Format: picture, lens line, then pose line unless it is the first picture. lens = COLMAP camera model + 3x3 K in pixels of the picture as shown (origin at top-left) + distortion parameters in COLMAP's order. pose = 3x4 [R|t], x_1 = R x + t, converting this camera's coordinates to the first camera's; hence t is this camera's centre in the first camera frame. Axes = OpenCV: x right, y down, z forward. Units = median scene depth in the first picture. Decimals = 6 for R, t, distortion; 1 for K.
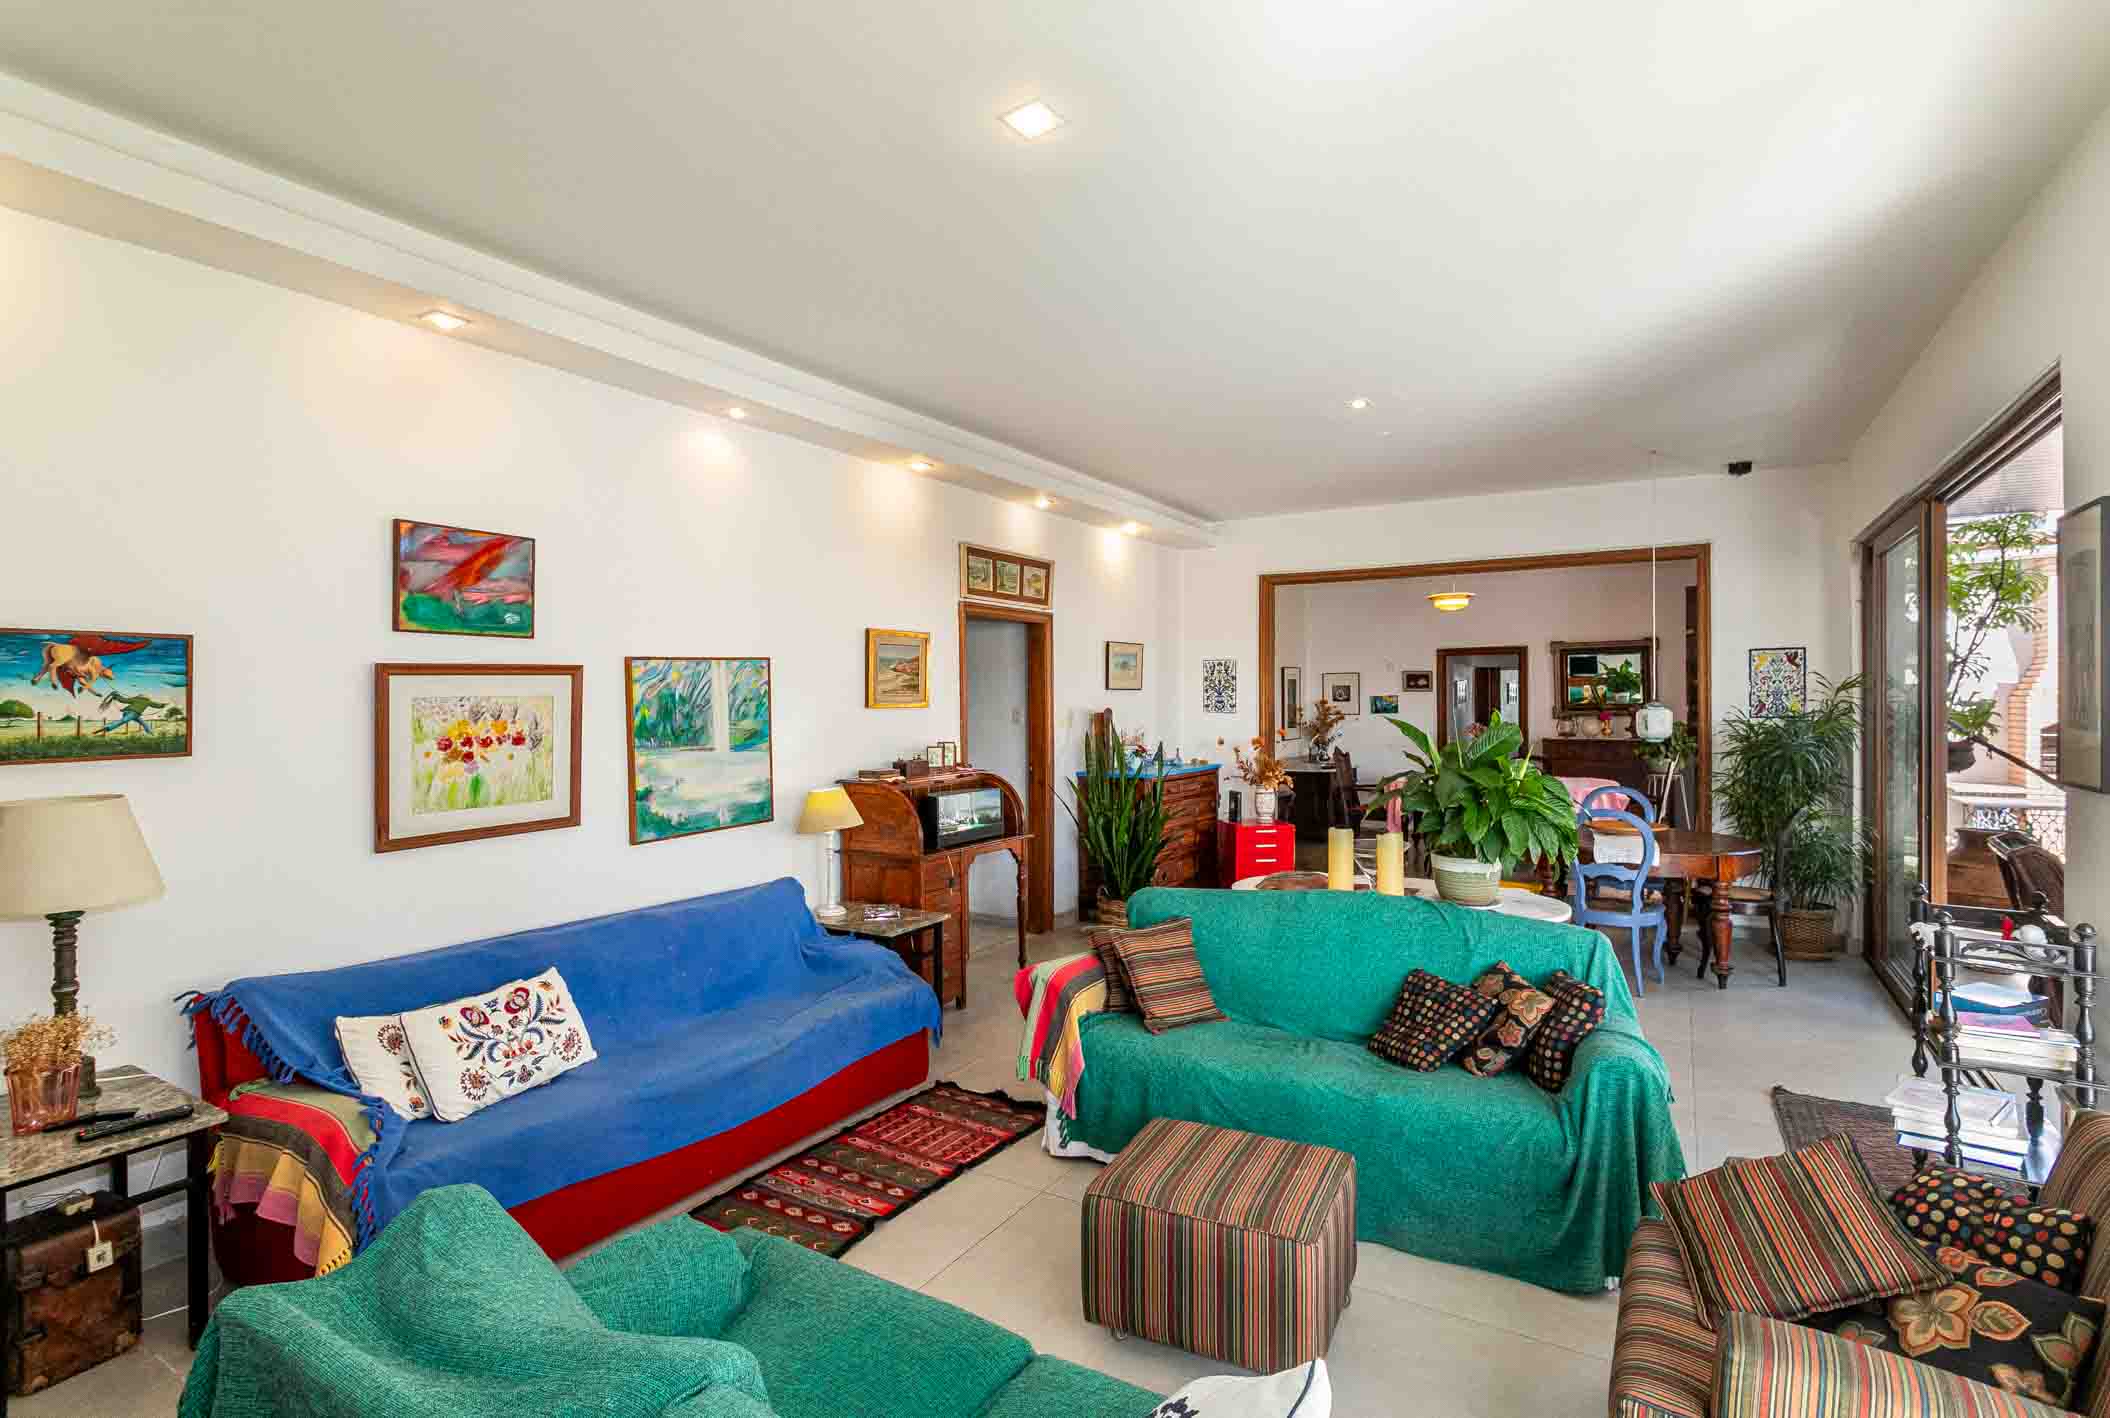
lens RADIAL K [[1017.2, 0, 1083.2], [0, 1017.2, 698.2], [0, 0, 1]] dist [0.004619, 0.004823]
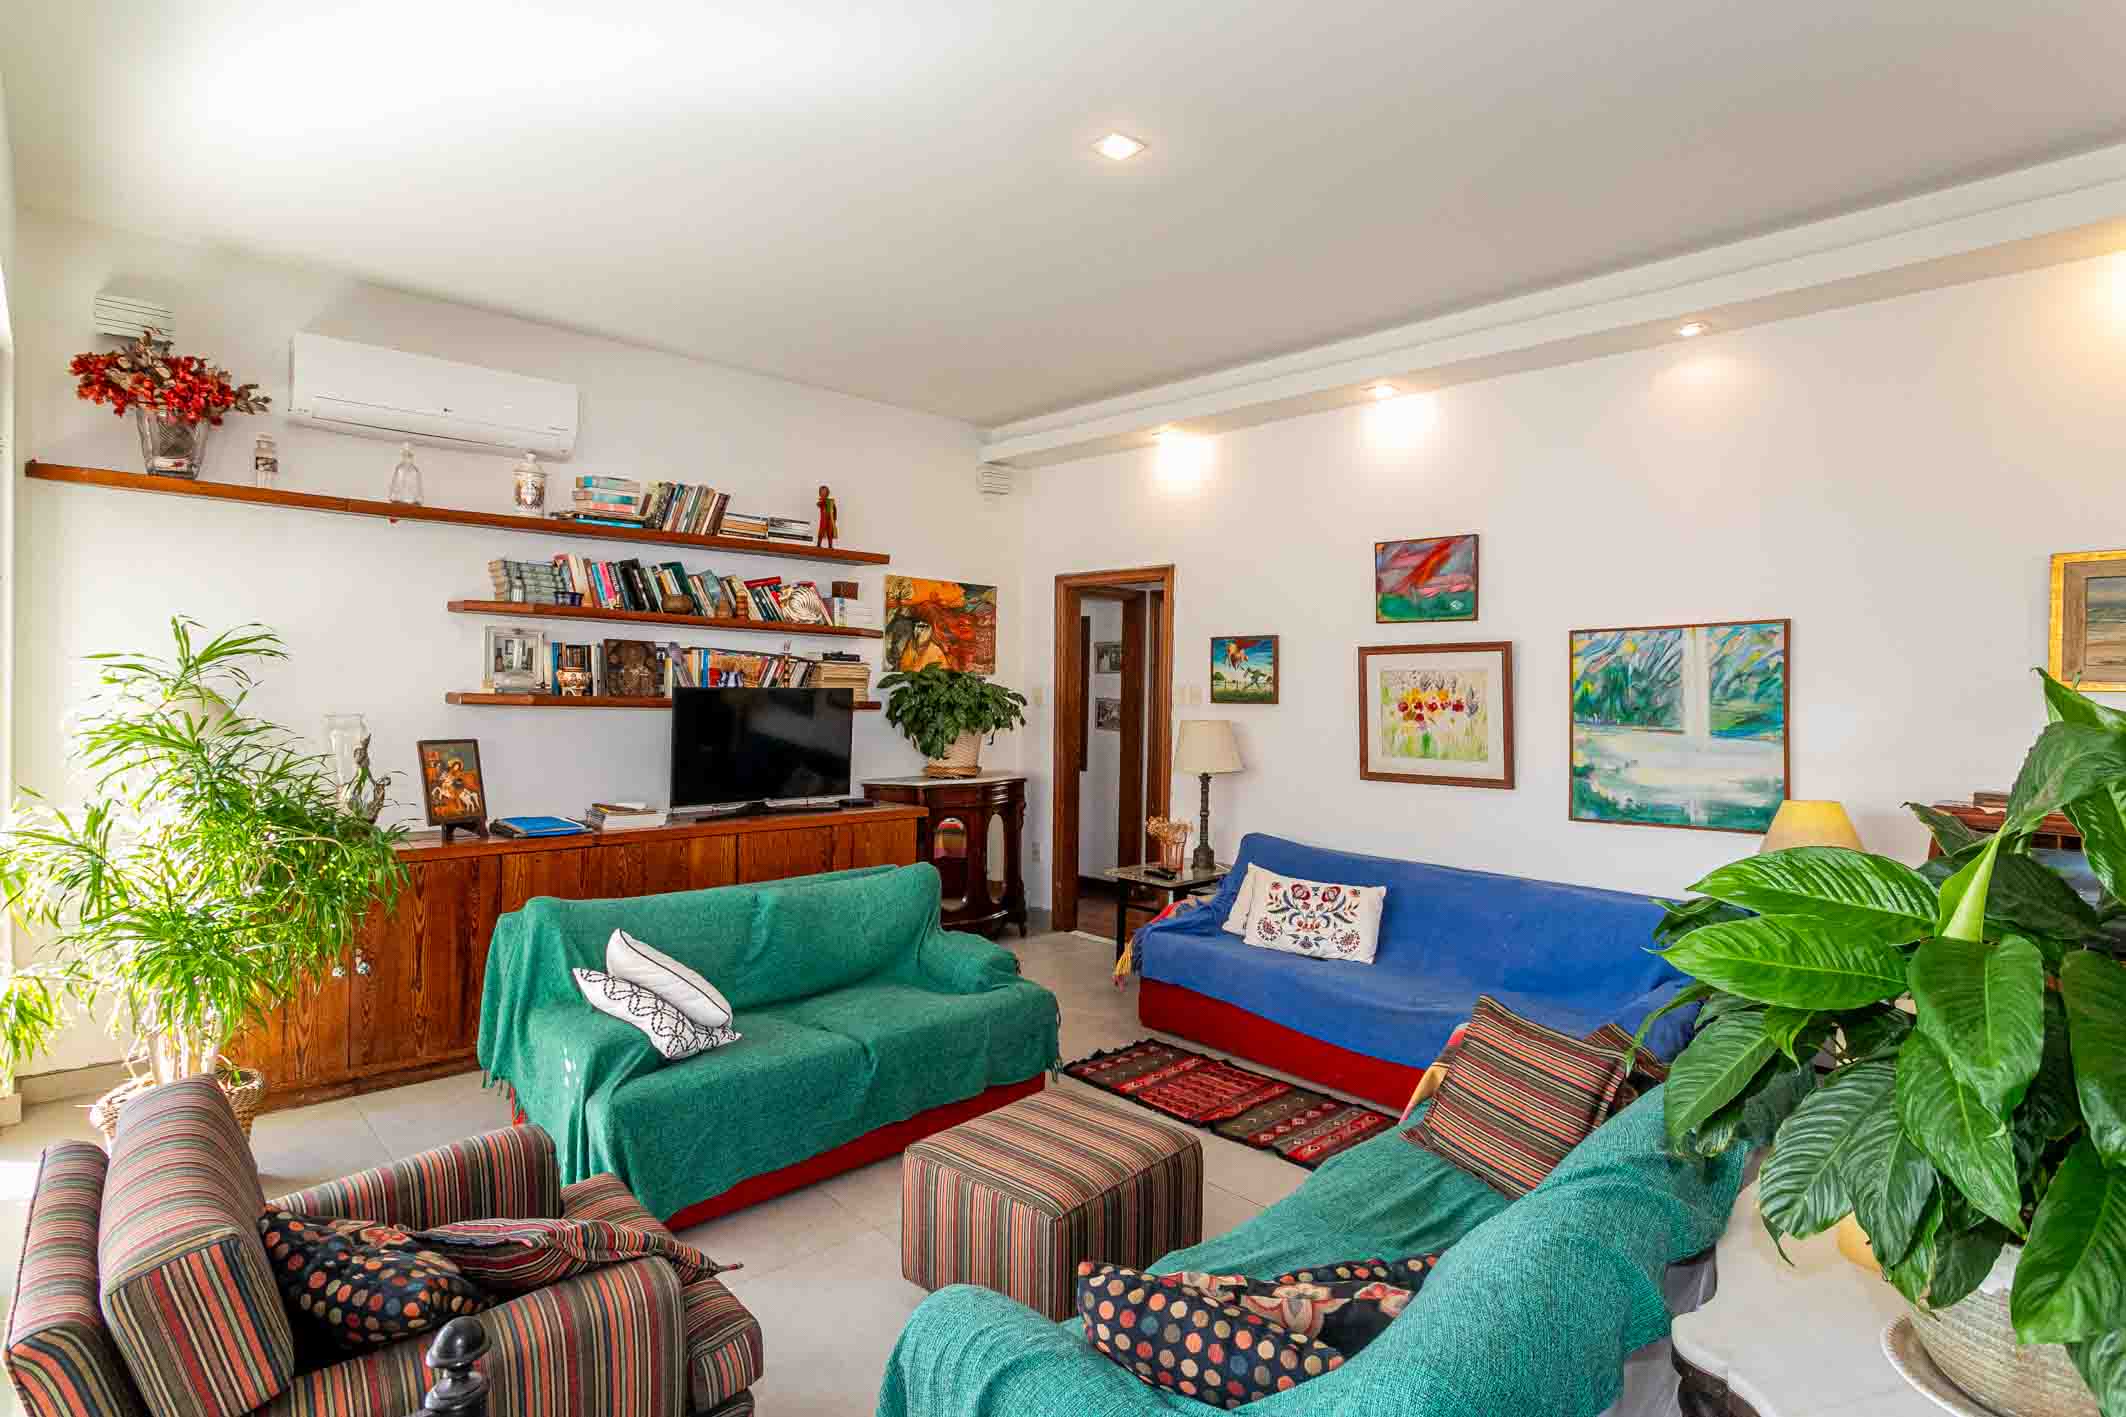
lens RADIAL K [[1086.2, 0, 1051.1], [0, 1086.2, 688.6], [0, 0, 1]] dist [0.031221, -0.001287]
pose [[-0.276123, 0.003807, -0.961115, 0.787546], [-0.013446, 0.999879, 0.007824, 0.015840], [0.961028, 0.015083, -0.276038, 0.880815]]
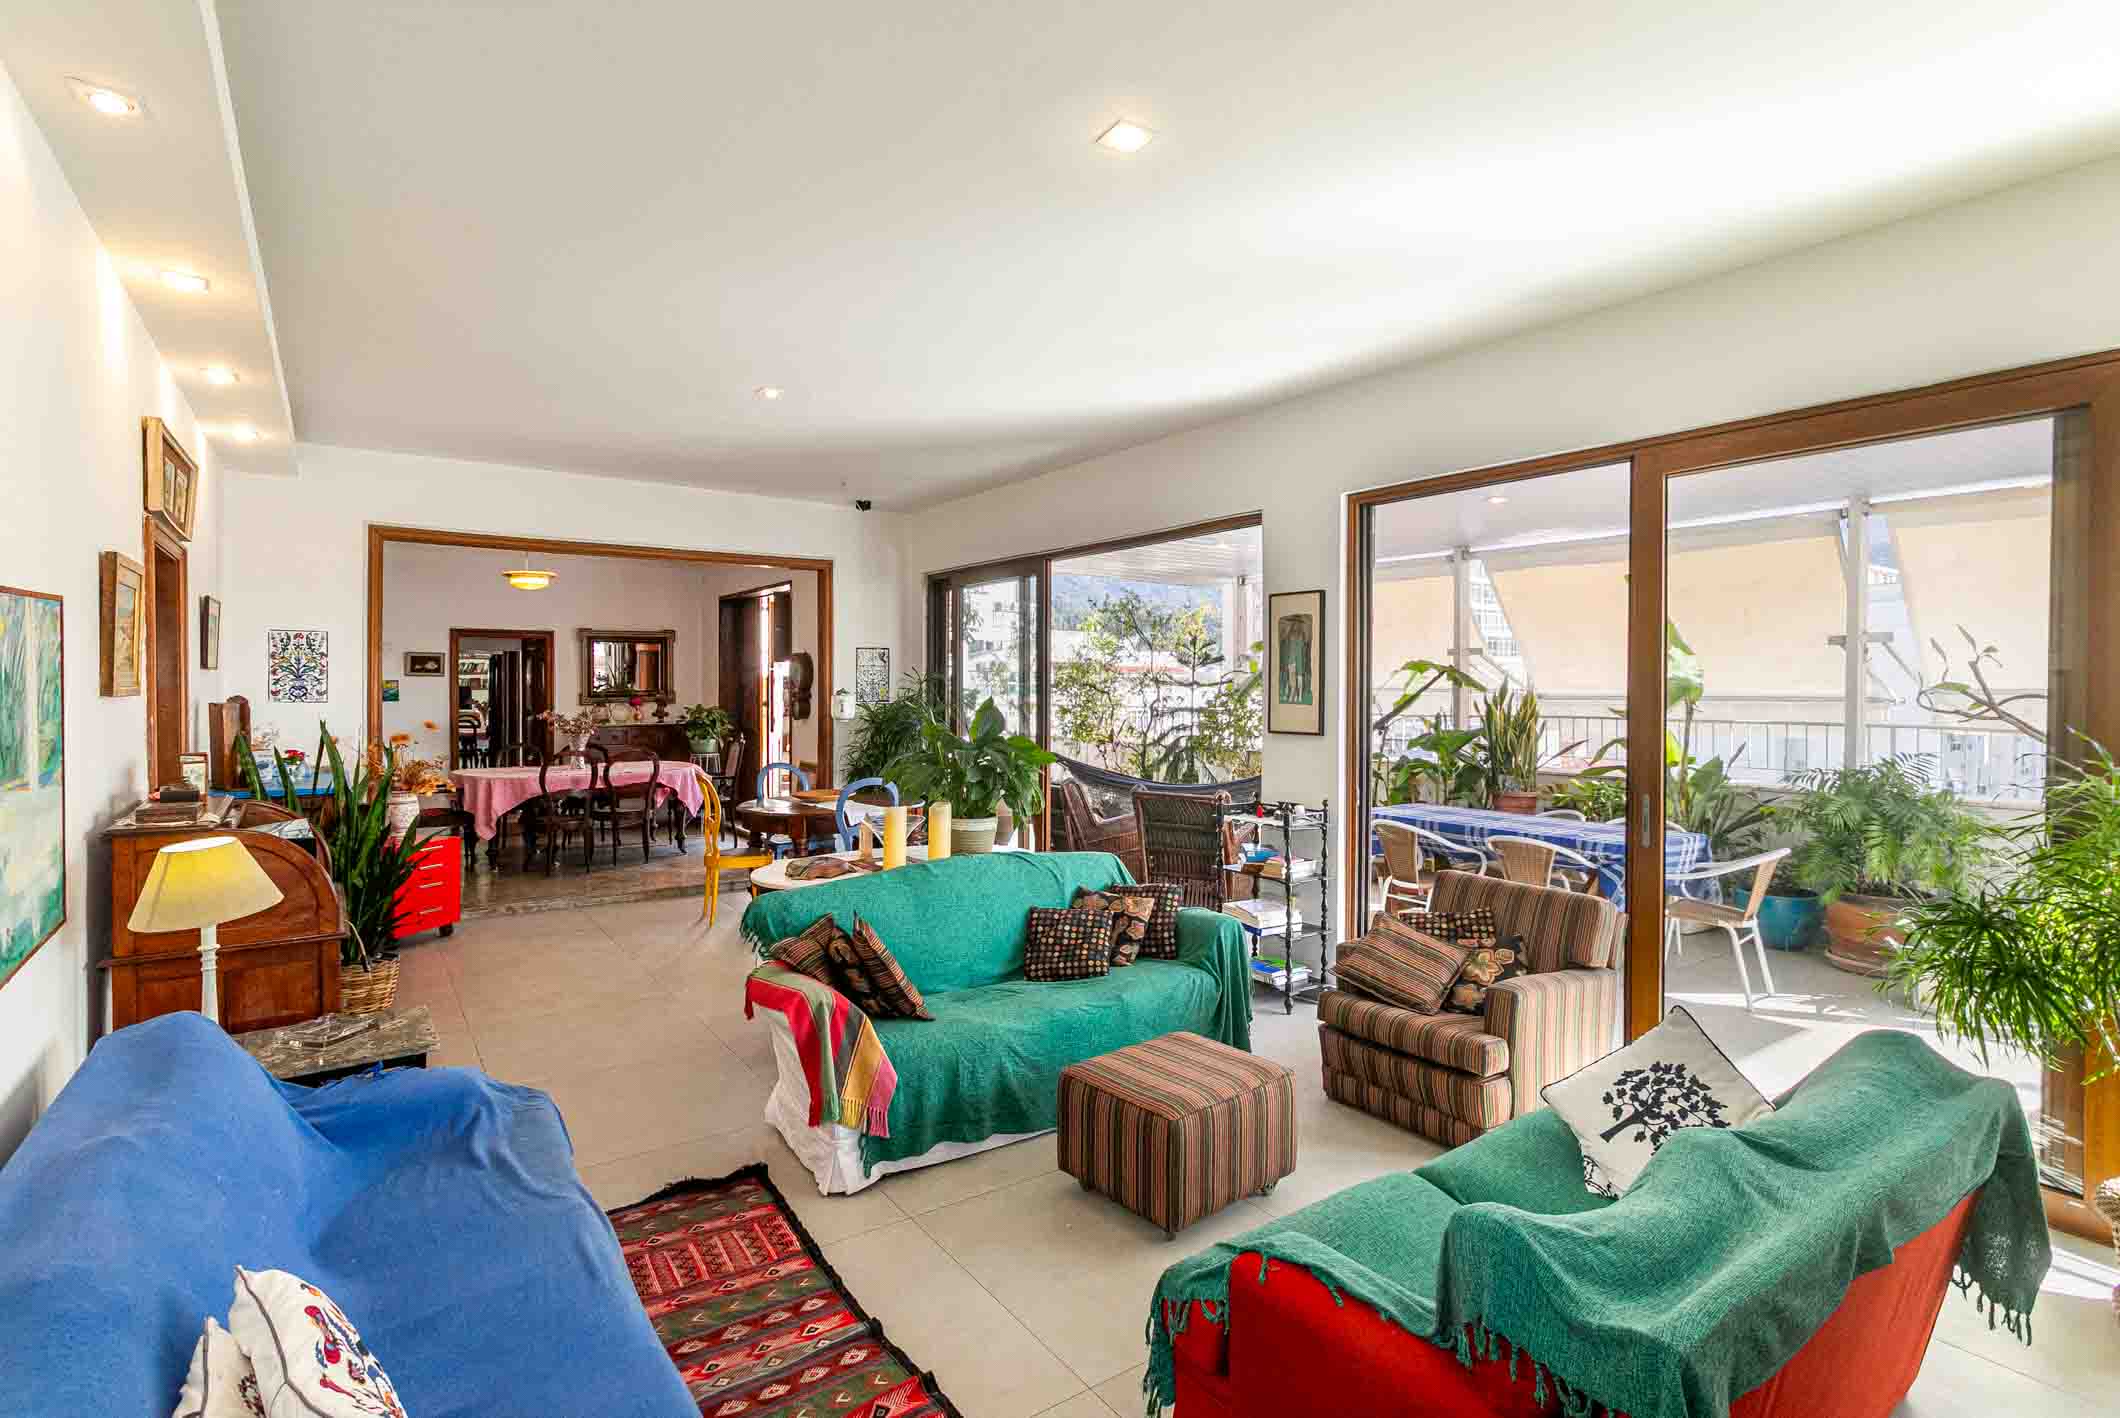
lens RADIAL K [[1022.0, 0, 1058.7], [0, 1022.0, 696.0], [0, 0, 1]] dist [0.004619, 0.004823]
pose [[0.407498, -0.004293, 0.913196, -0.715838], [-0.005678, 0.999958, 0.007235, 0.002655], [-0.913189, -0.008133, 0.407456, 0.432440]]
